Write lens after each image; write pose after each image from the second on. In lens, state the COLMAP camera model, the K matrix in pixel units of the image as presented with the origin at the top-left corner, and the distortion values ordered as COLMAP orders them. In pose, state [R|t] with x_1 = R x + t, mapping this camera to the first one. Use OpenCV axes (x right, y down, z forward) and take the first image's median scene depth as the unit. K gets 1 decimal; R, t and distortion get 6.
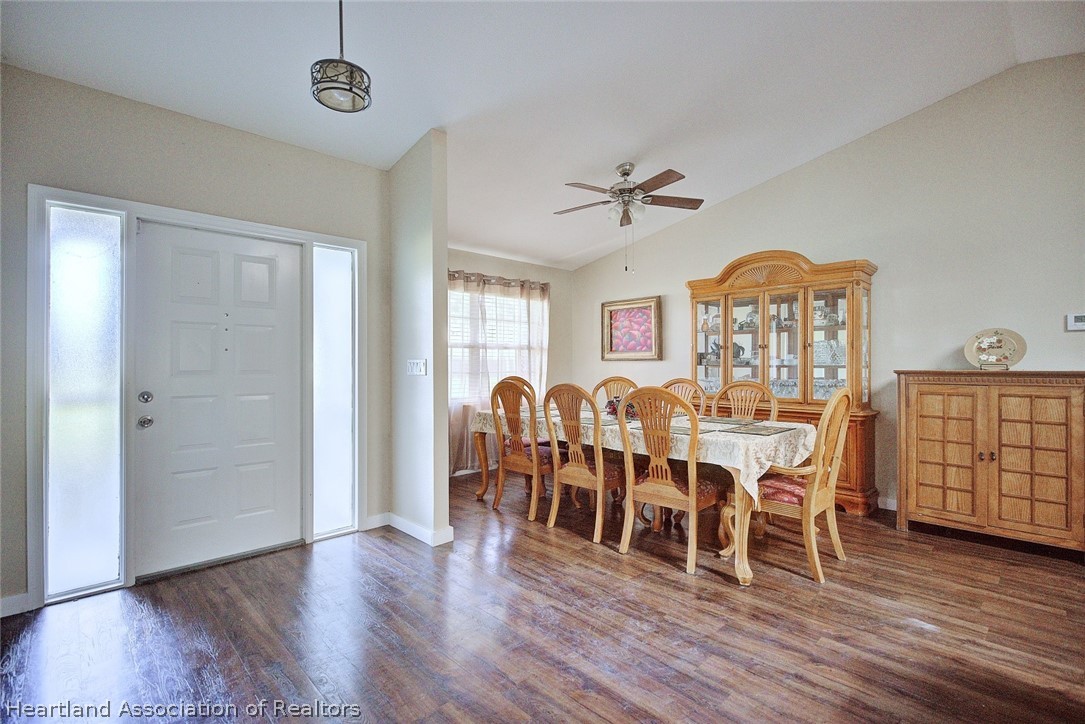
lens RADIAL K [[512.7, 0, 542.5], [0, 512.7, 362.0], [0, 0, 1]] dist [-0.001679, -0.000557]
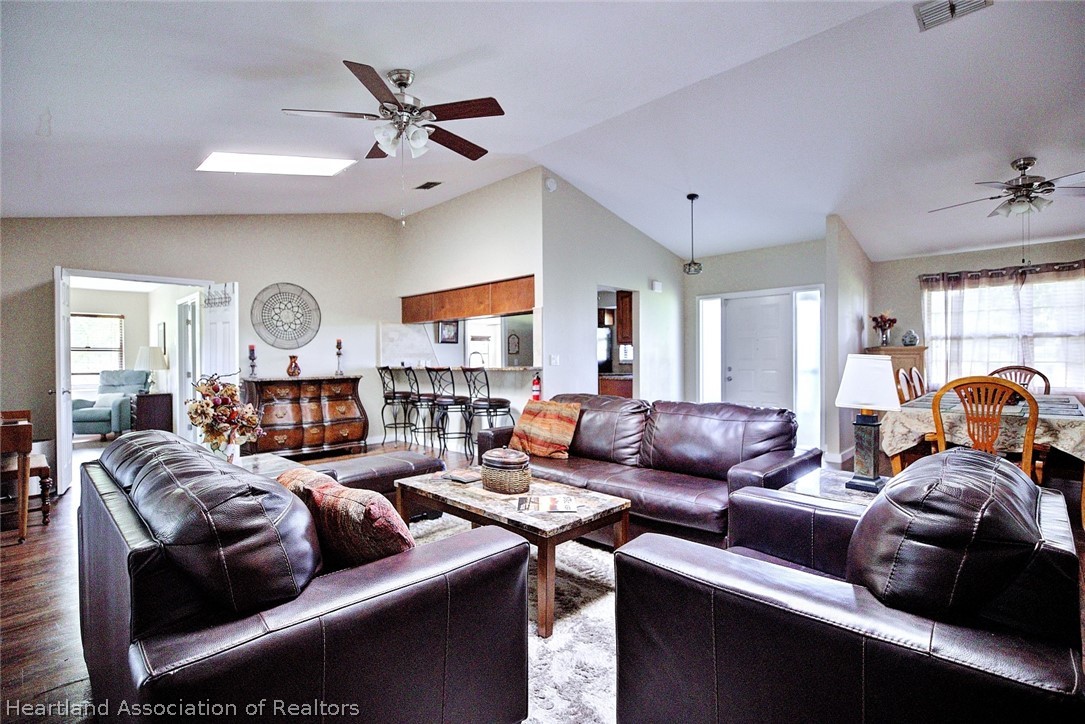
lens RADIAL K [[512.7, 0, 542.5], [0, 512.7, 362.0], [0, 0, 1]] dist [-0.001679, -0.000557]
pose [[0.042072, 0.006744, -0.999092, 1.142853], [0.015714, 0.999849, 0.007410, 0.000726], [0.998991, -0.016011, 0.041960, -0.014202]]
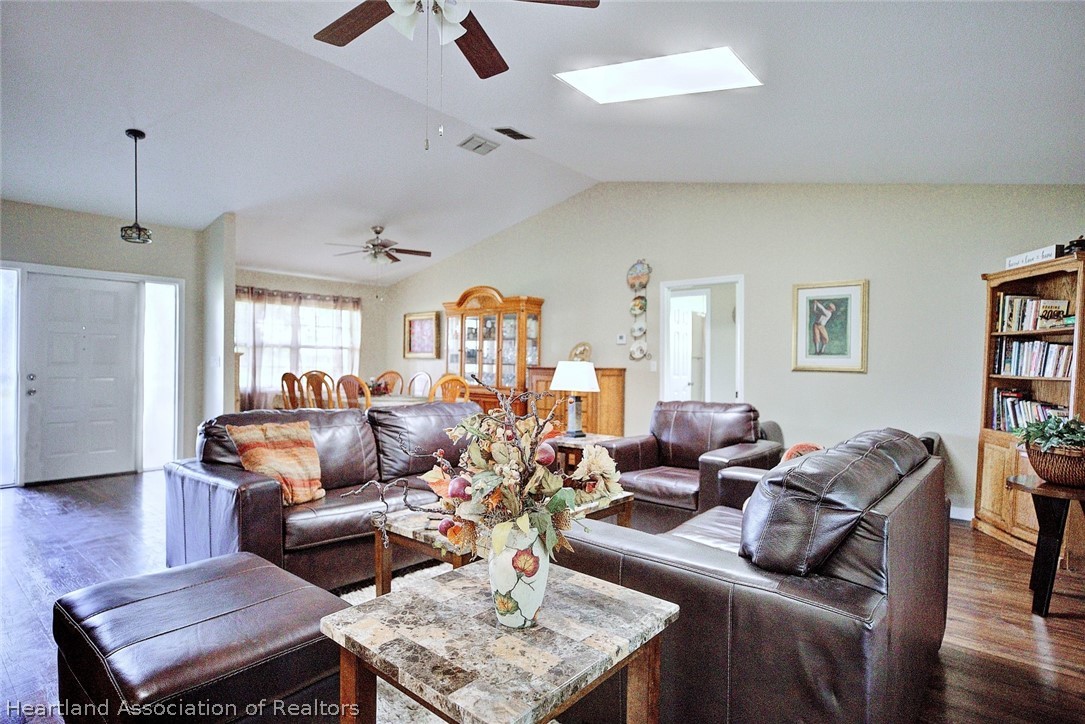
lens RADIAL K [[580.4, 0, 542.5], [0, 580.4, 362.0], [0, 0, 1]] dist [0.000494, 0.000188]
pose [[0.995212, 0.012215, 0.096976, 0.470882], [-0.012563, 0.999917, 0.002982, -0.004944], [-0.096931, -0.004186, 0.995282, -0.704830]]
